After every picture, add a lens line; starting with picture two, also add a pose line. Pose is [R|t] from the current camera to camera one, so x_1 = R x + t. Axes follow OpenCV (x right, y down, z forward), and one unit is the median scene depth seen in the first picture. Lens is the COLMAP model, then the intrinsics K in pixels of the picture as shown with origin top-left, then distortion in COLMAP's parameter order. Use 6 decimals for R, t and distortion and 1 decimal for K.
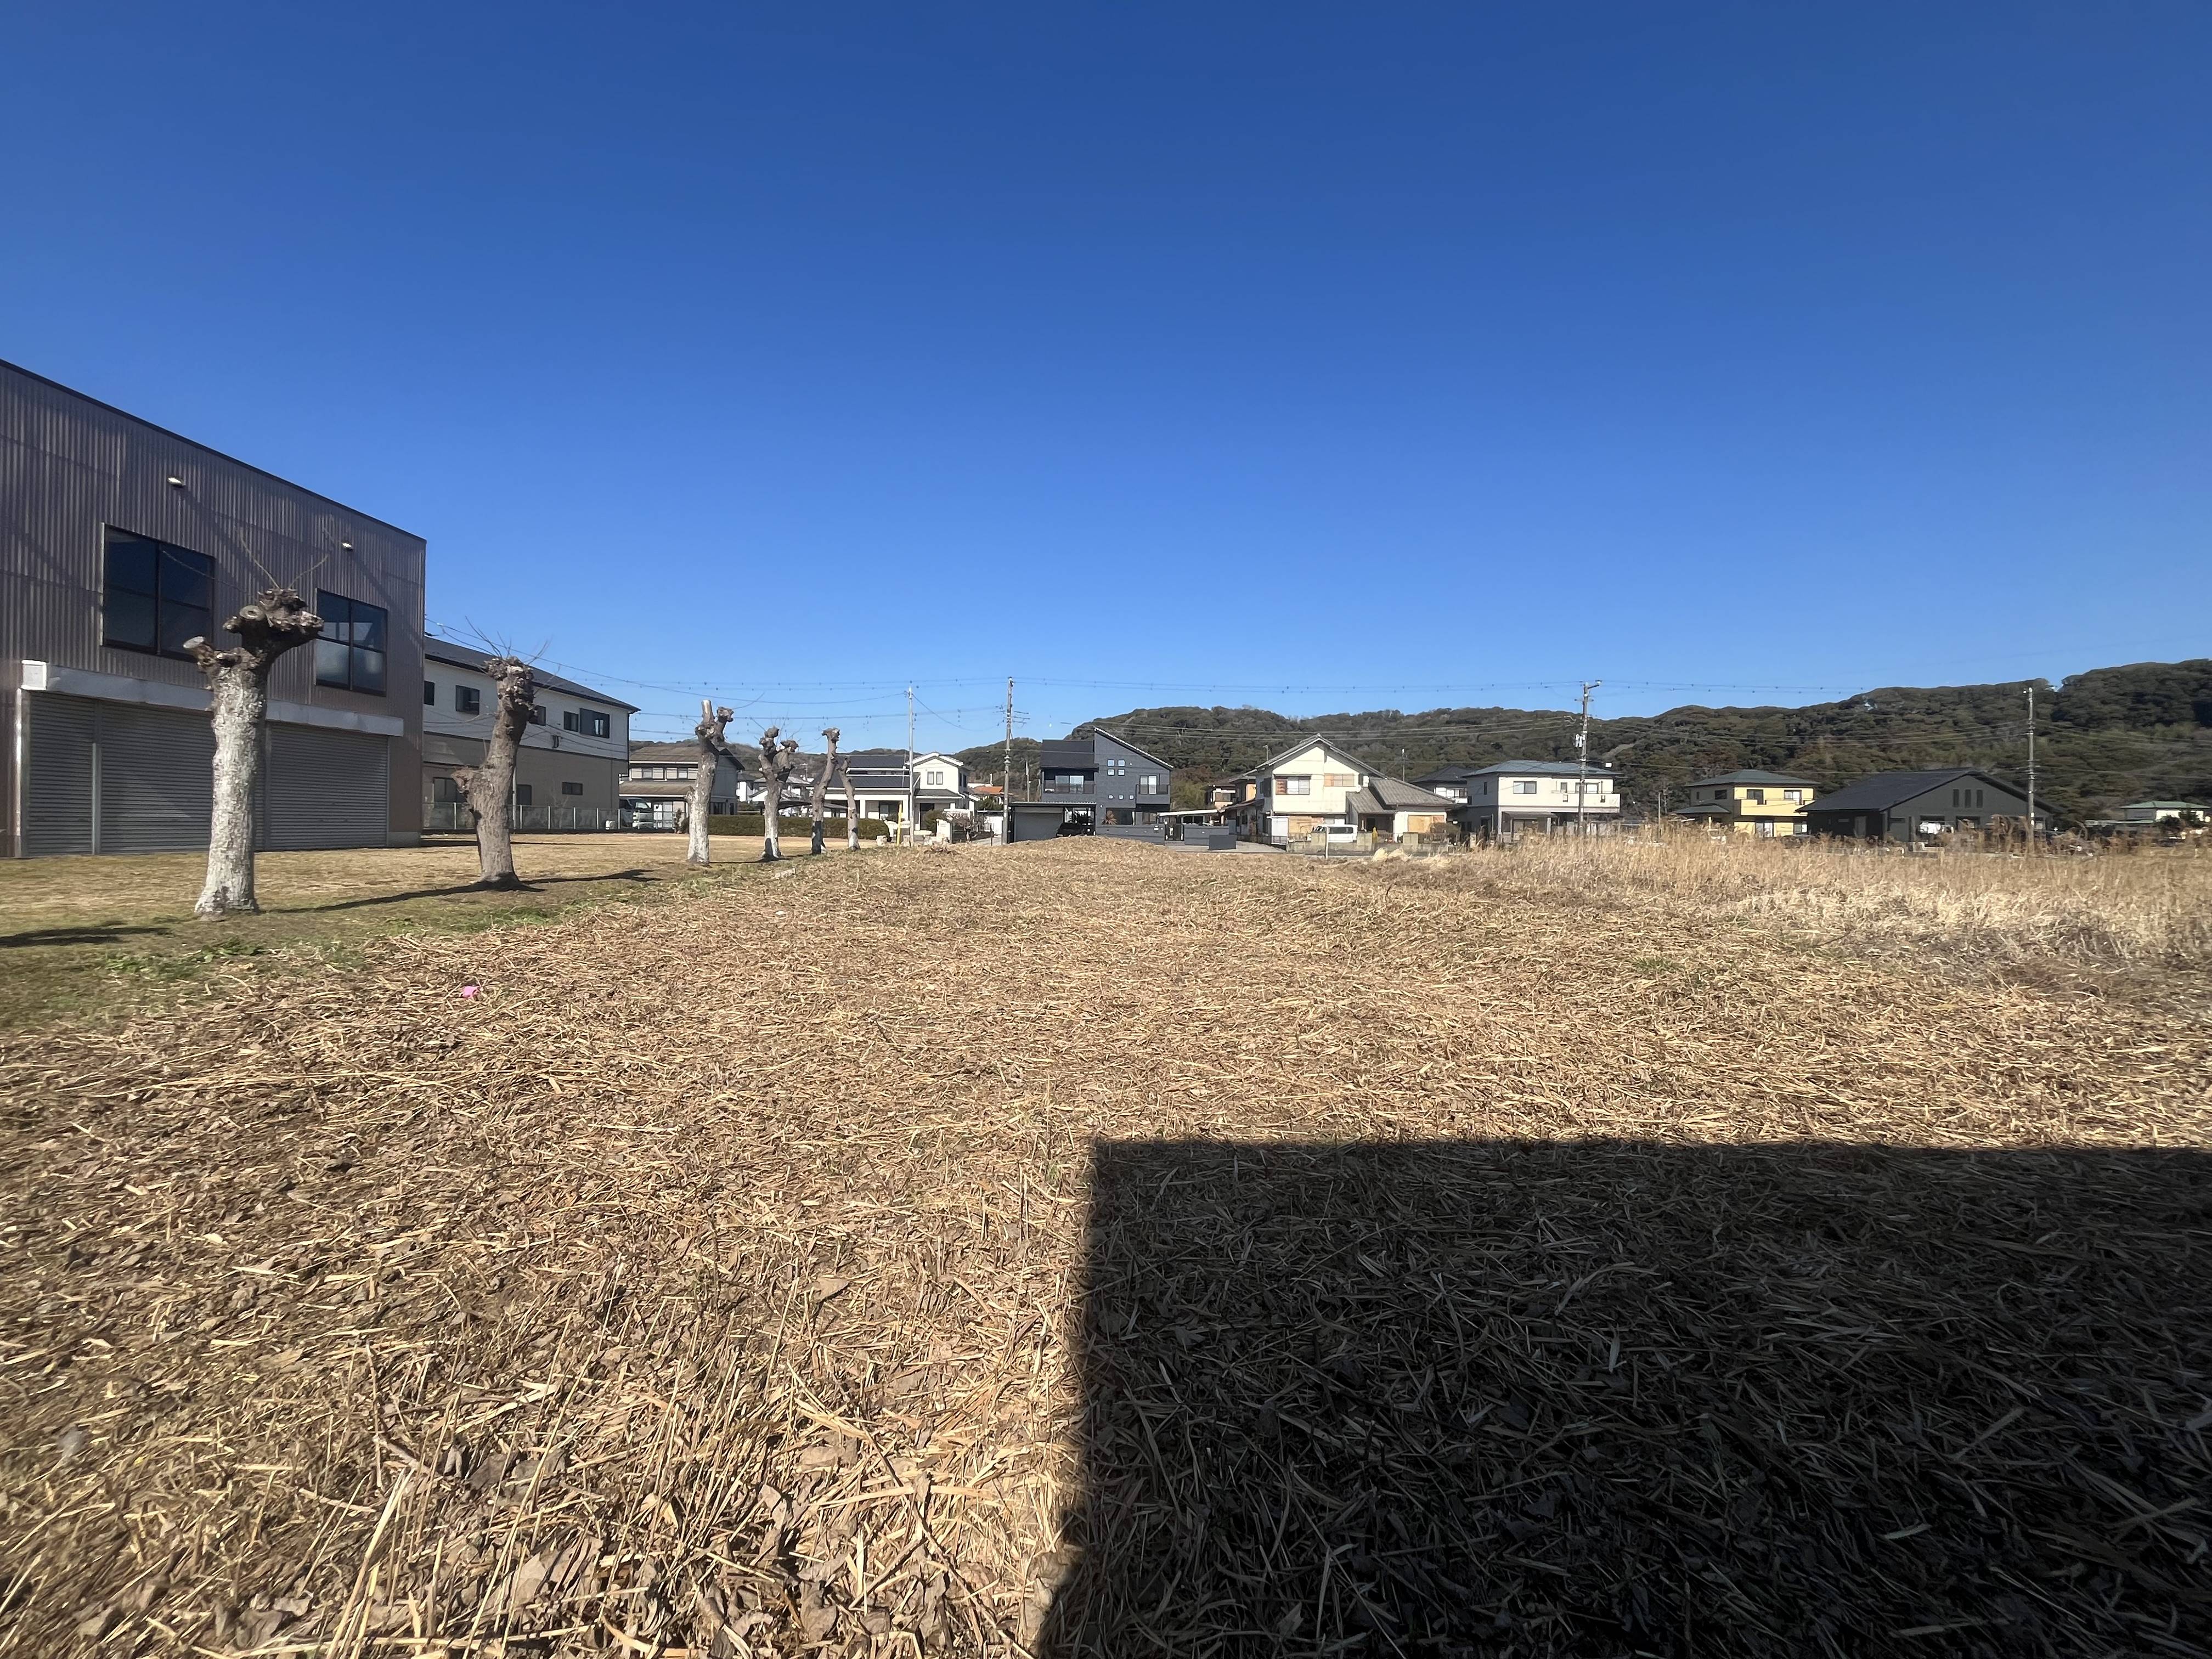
lens RADIAL K [[893.1, 0, 1099.3], [0, 893.1, 828.7], [0, 0, 1]] dist [-0.002642, -0.000213]
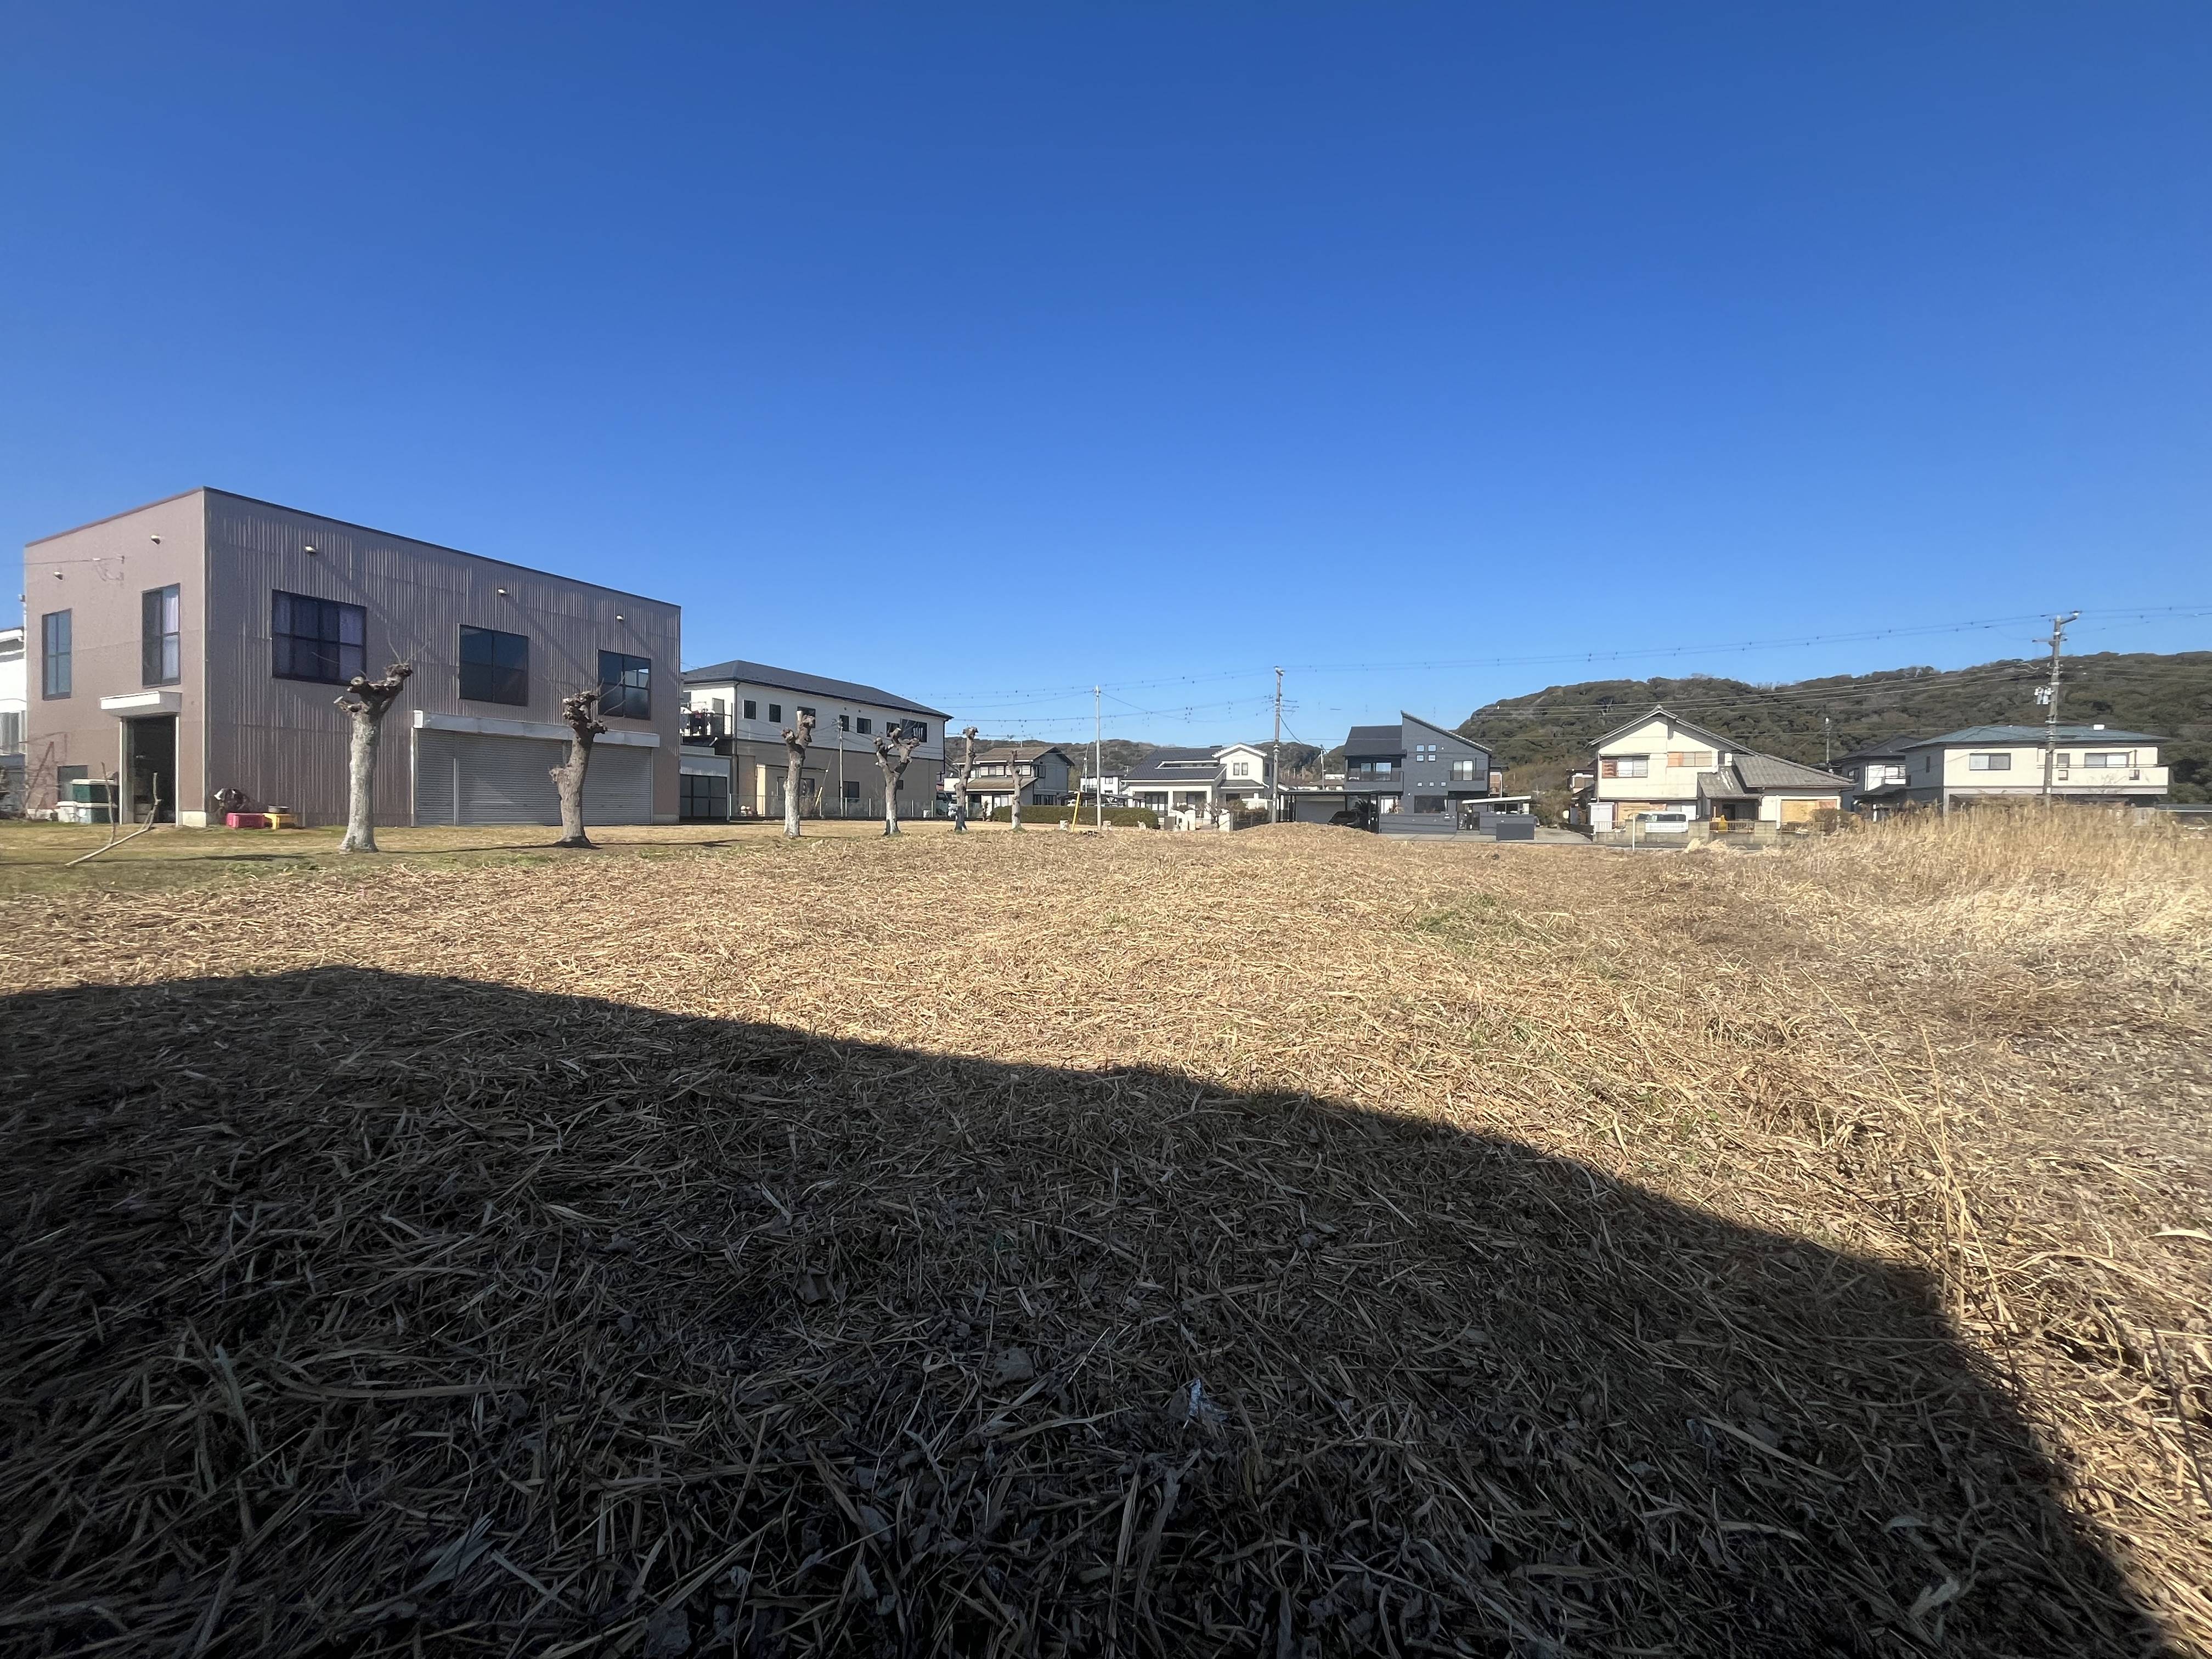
lens RADIAL K [[893.1, 0, 1099.3], [0, 893.1, 828.7], [0, 0, 1]] dist [-0.002642, -0.000213]
pose [[0.903476, 0.003544, -0.428624, 0.123913], [-0.000050, 0.999967, 0.008163, 0.004003], [0.428638, -0.007354, 0.903446, 0.003006]]
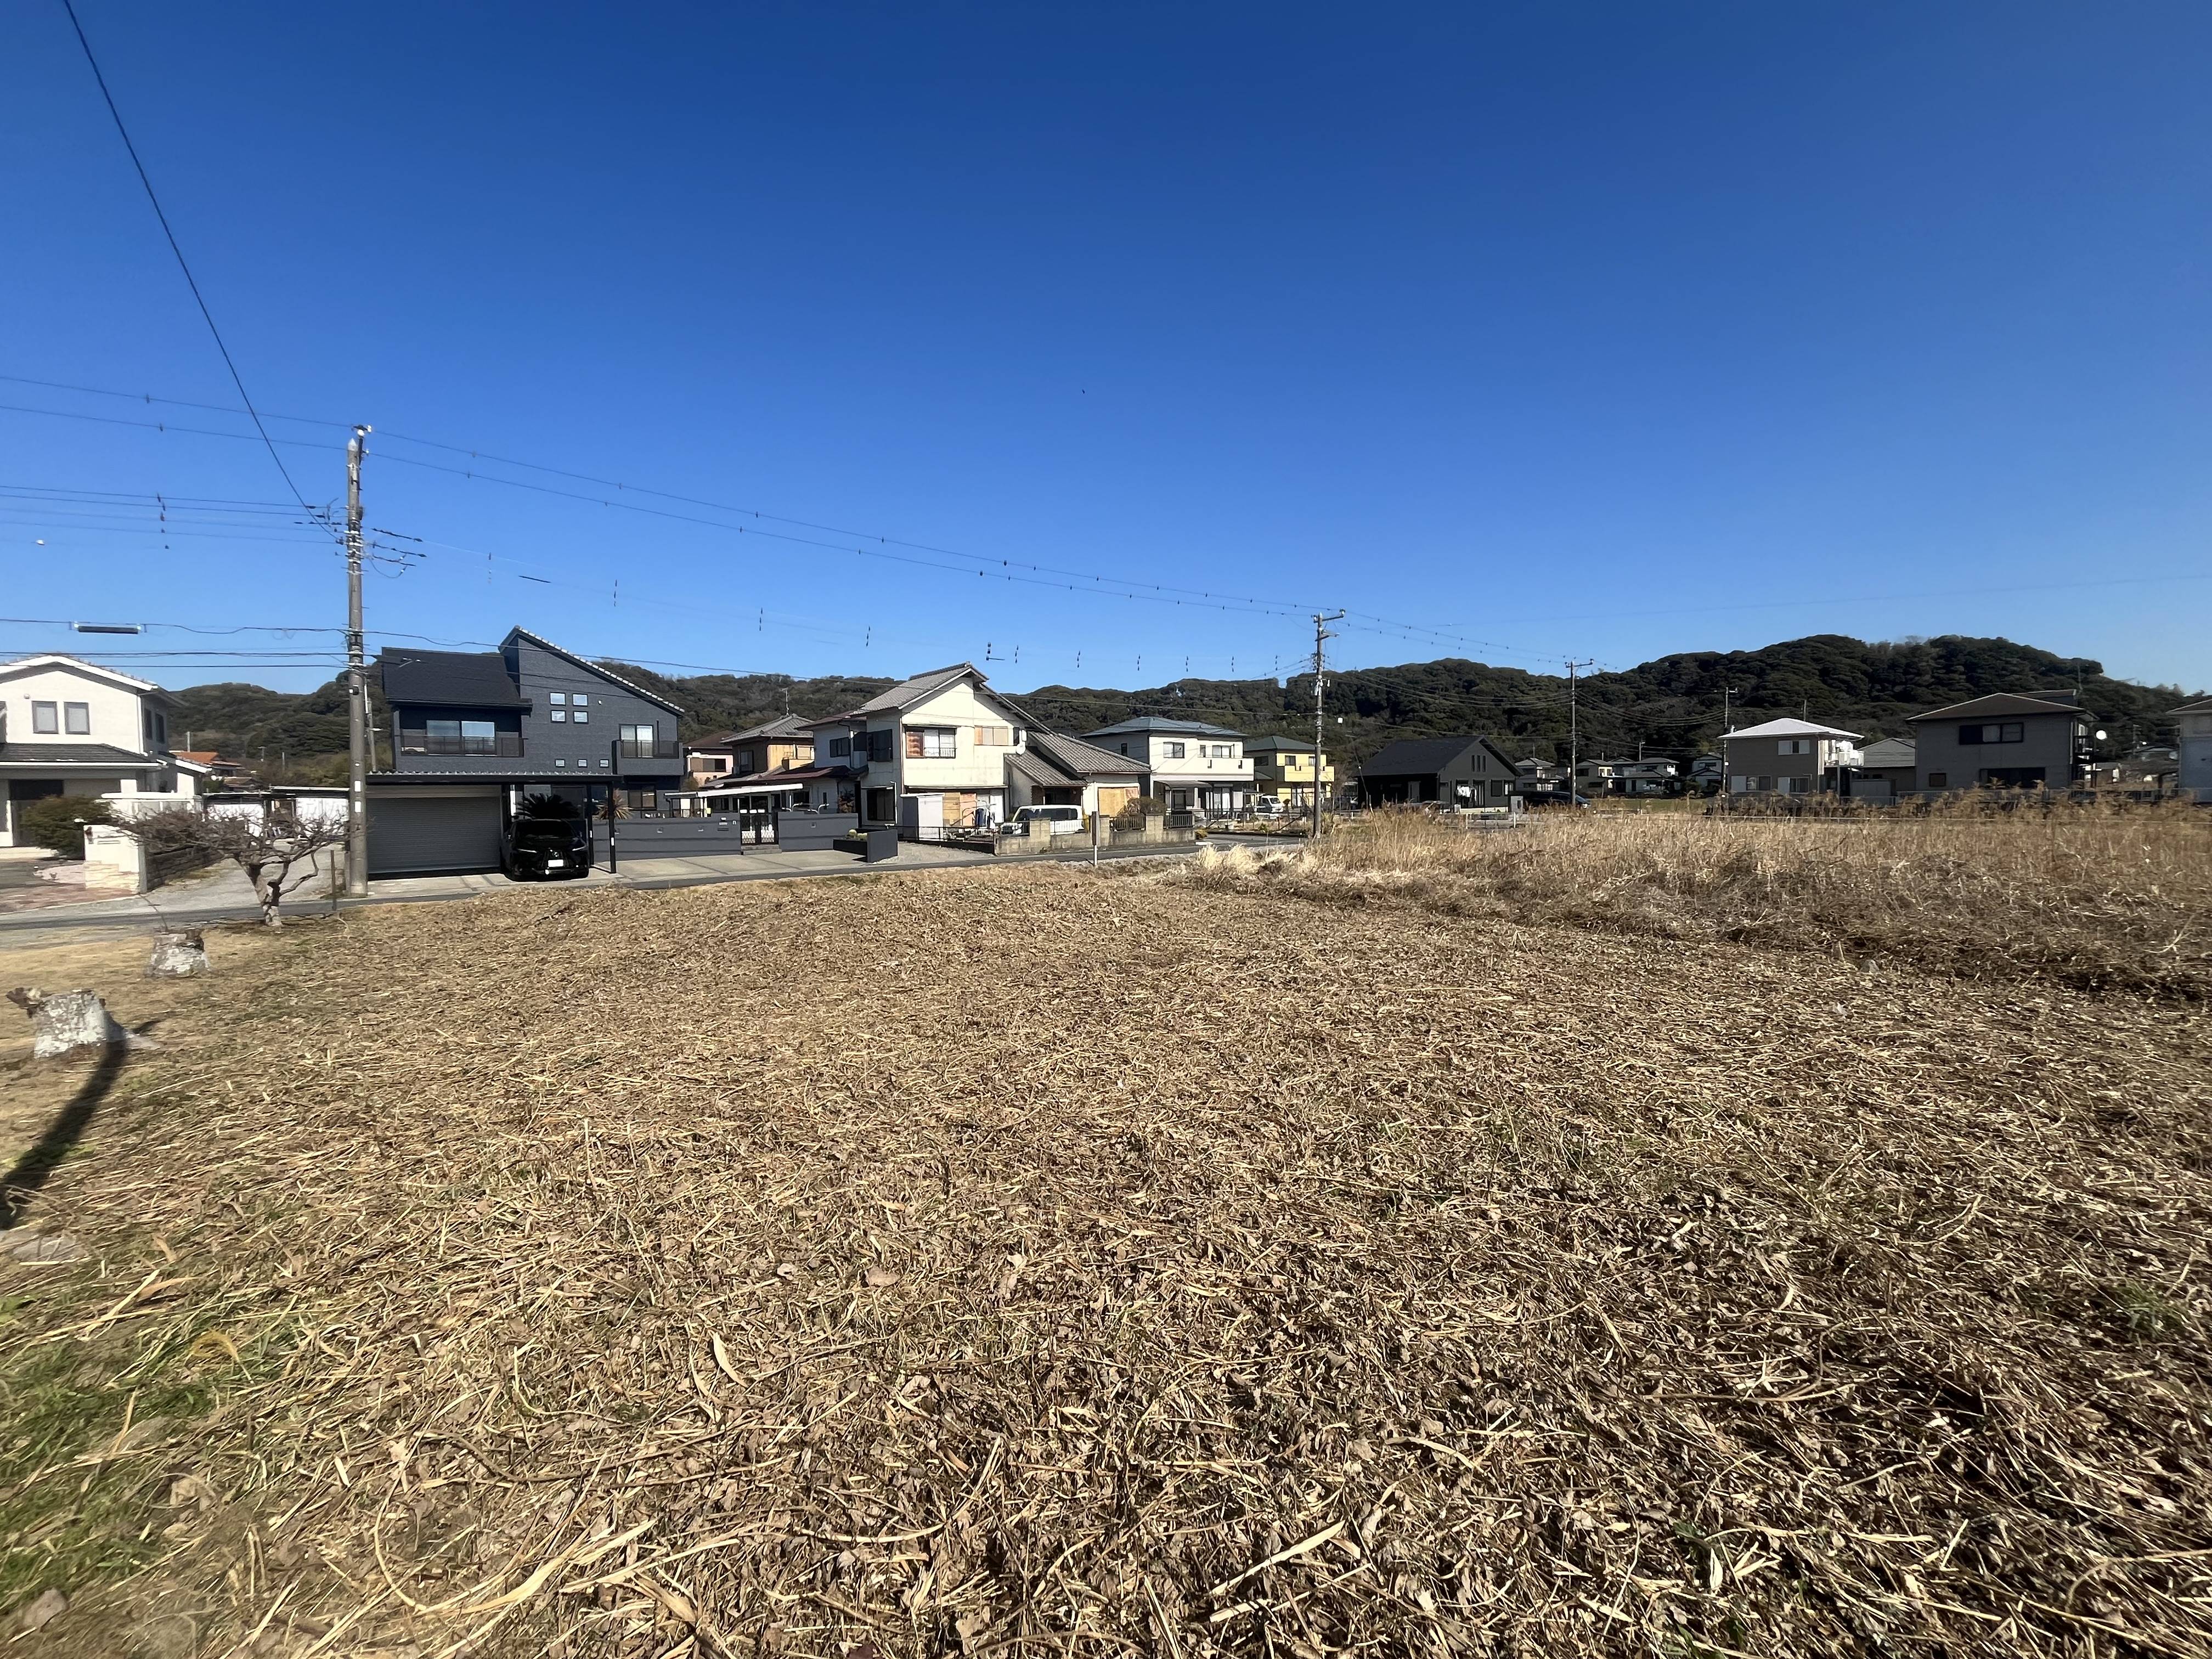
lens RADIAL K [[893.1, 0, 1099.3], [0, 893.1, 828.7], [0, 0, 1]] dist [-0.002642, -0.000213]
pose [[0.774258, -0.046906, 0.631129, -0.084347], [0.026586, 0.998780, 0.041615, -0.011227], [-0.632311, -0.015442, 0.774561, 0.430603]]
